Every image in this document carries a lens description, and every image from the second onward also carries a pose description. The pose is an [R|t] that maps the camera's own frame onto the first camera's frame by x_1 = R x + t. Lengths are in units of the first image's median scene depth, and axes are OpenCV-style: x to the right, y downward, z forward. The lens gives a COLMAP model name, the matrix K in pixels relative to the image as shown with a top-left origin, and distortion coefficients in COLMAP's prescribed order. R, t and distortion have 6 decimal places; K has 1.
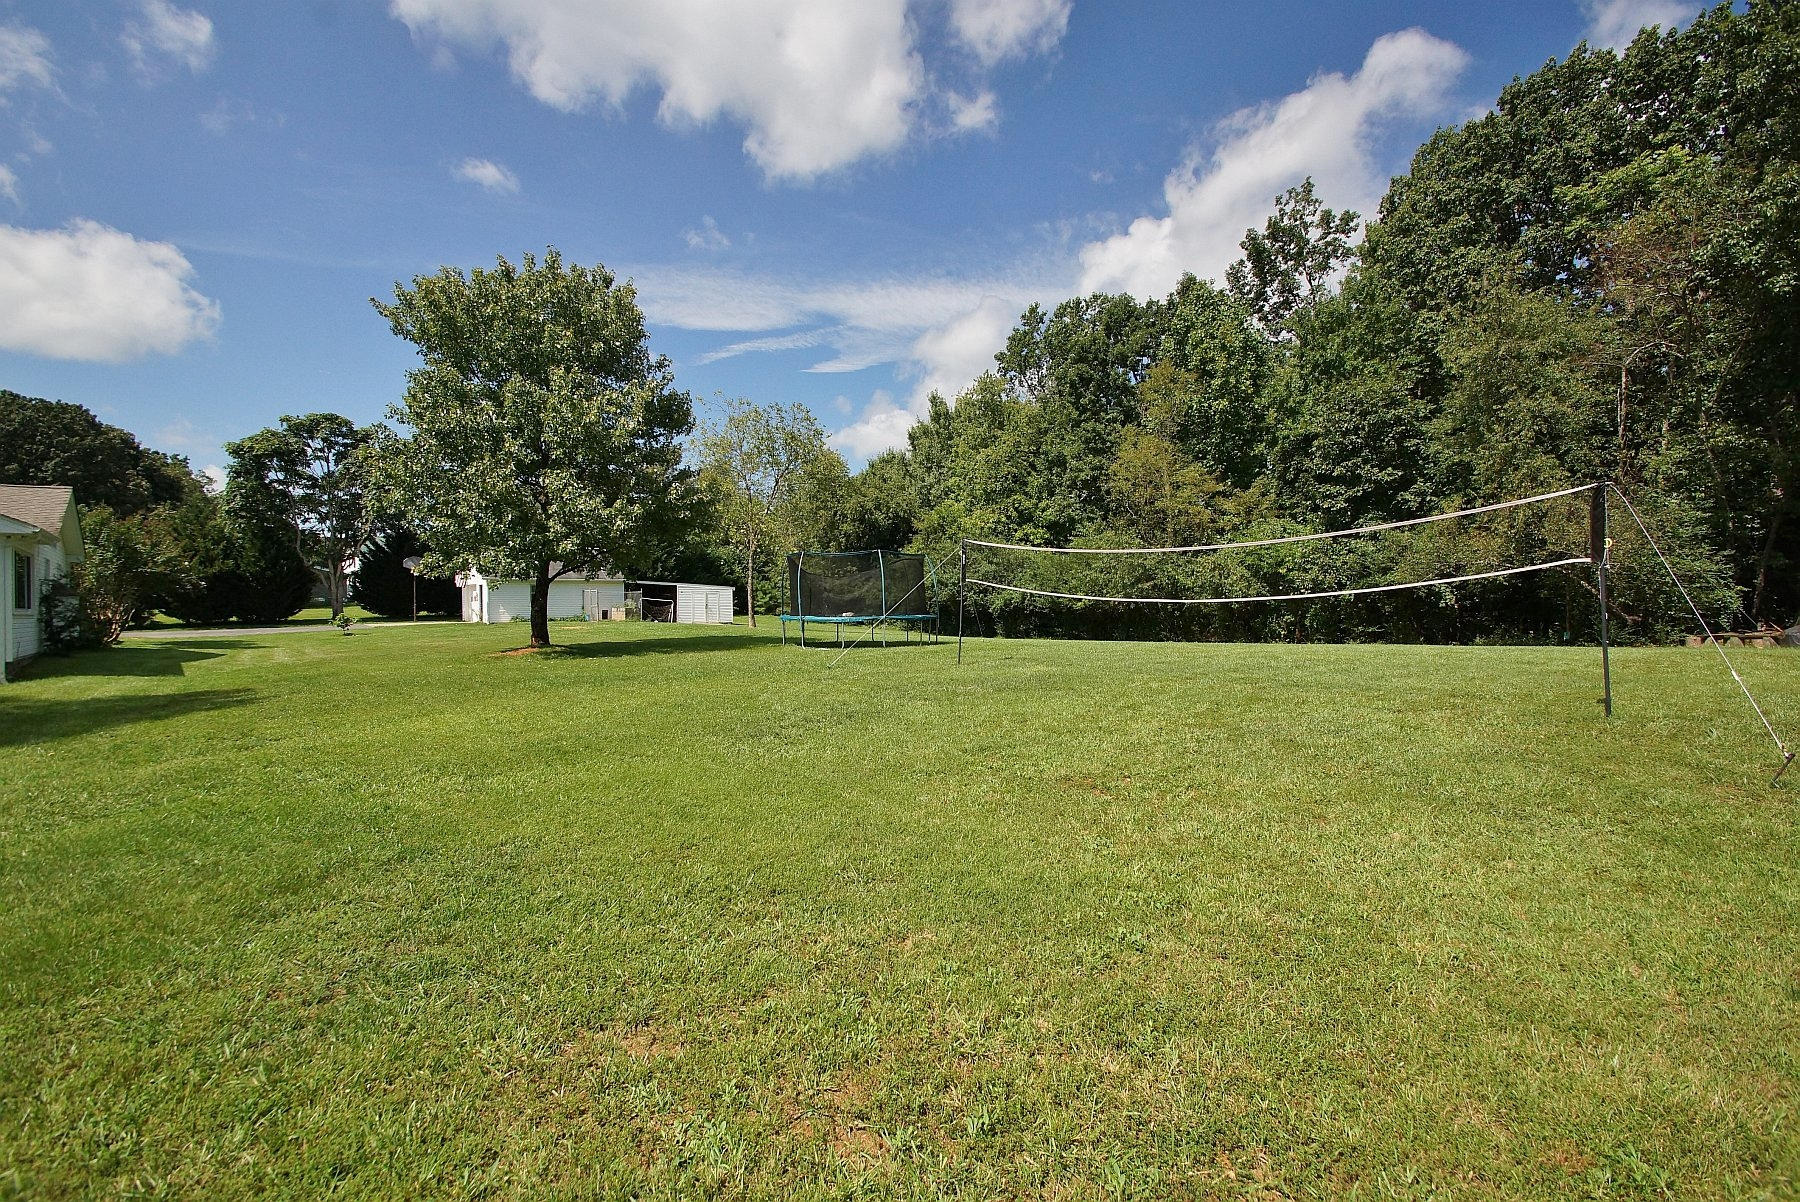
lens RADIAL K [[783.7, 0, 903.0], [0, 783.7, 605.1], [0, 0, 1]] dist [-0.011863, -0.000611]
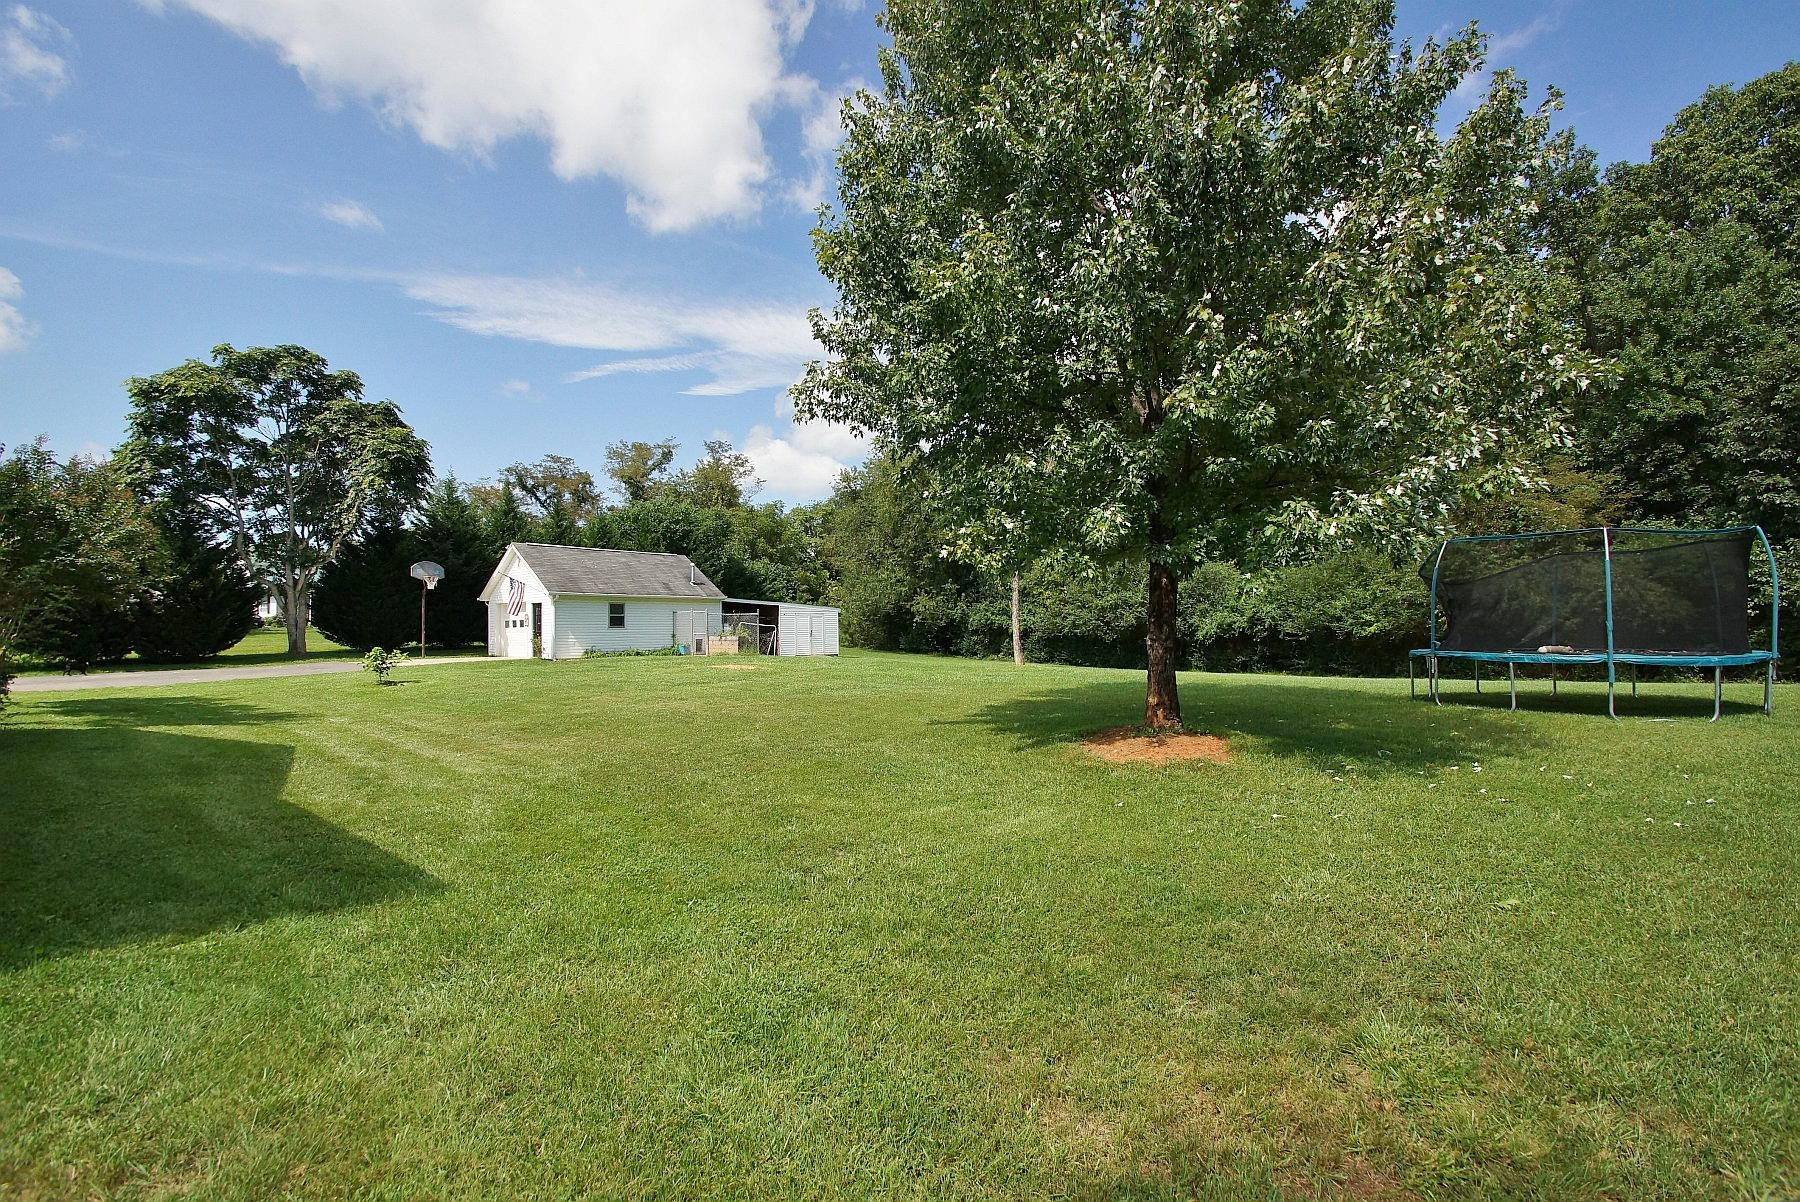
lens RADIAL K [[783.7, 0, 894.4], [0, 783.7, 602.4], [0, 0, 1]] dist [-0.011863, -0.000611]
pose [[0.990812, 0.003807, 0.135191, -0.305341], [0.000639, 0.999461, -0.032829, -0.003611], [-0.135243, 0.032614, 0.990276, 0.267391]]
